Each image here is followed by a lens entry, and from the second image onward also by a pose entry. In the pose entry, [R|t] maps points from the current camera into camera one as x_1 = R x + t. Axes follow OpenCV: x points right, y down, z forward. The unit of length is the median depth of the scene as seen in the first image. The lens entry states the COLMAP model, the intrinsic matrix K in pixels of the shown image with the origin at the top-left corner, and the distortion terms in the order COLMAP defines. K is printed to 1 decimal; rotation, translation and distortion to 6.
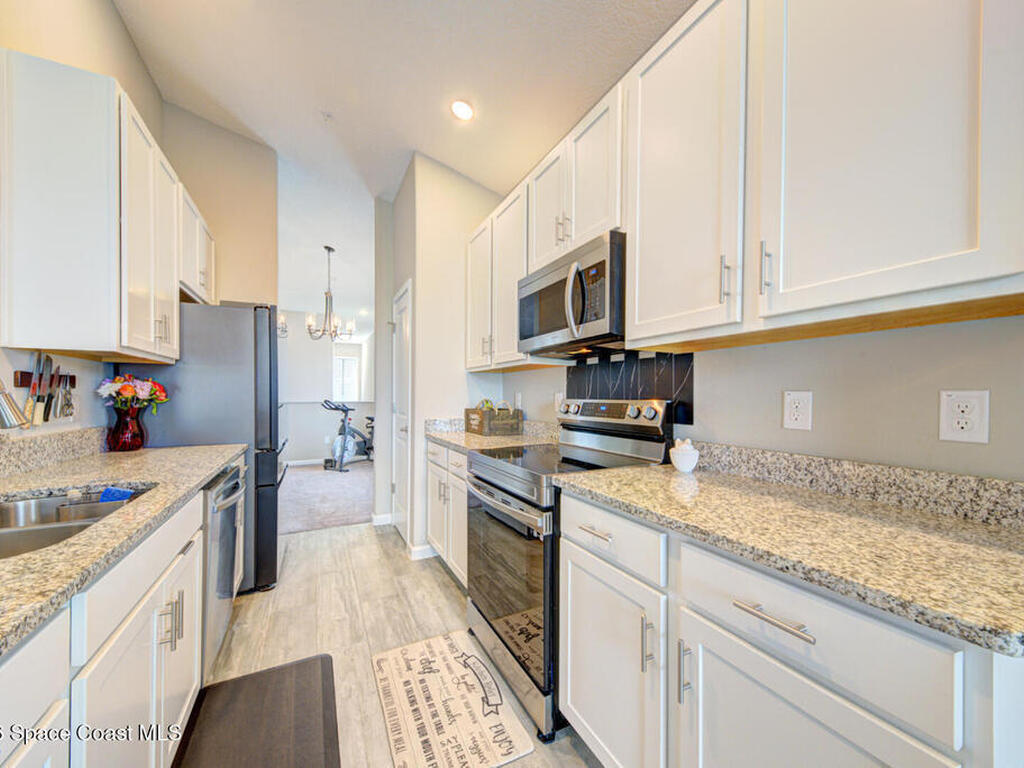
lens RADIAL K [[395.2, 0, 510.9], [0, 395.2, 393.9], [0, 0, 1]] dist [0.027399, 0.000156]
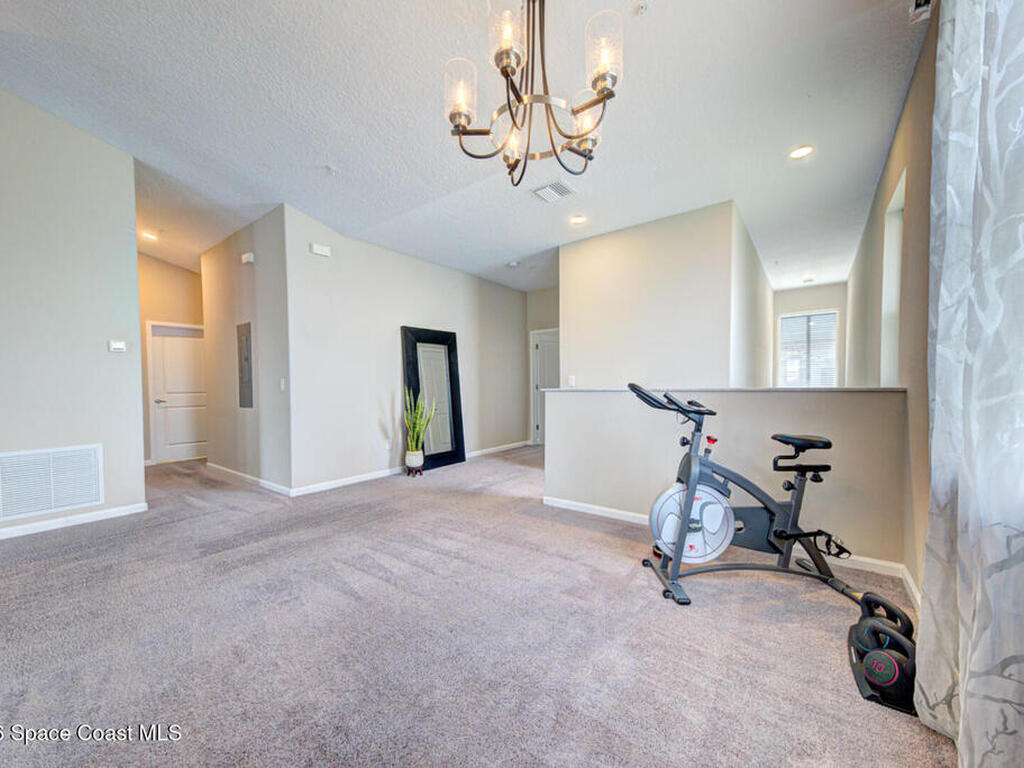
lens RADIAL K [[395.2, 0, 510.9], [0, 395.2, 393.9], [0, 0, 1]] dist [0.027399, 0.000156]
pose [[0.426525, 0.016350, -0.904328, -0.170614], [0.013389, 0.999613, 0.024388, 0.014067], [0.904377, -0.022511, 0.426141, 0.704672]]
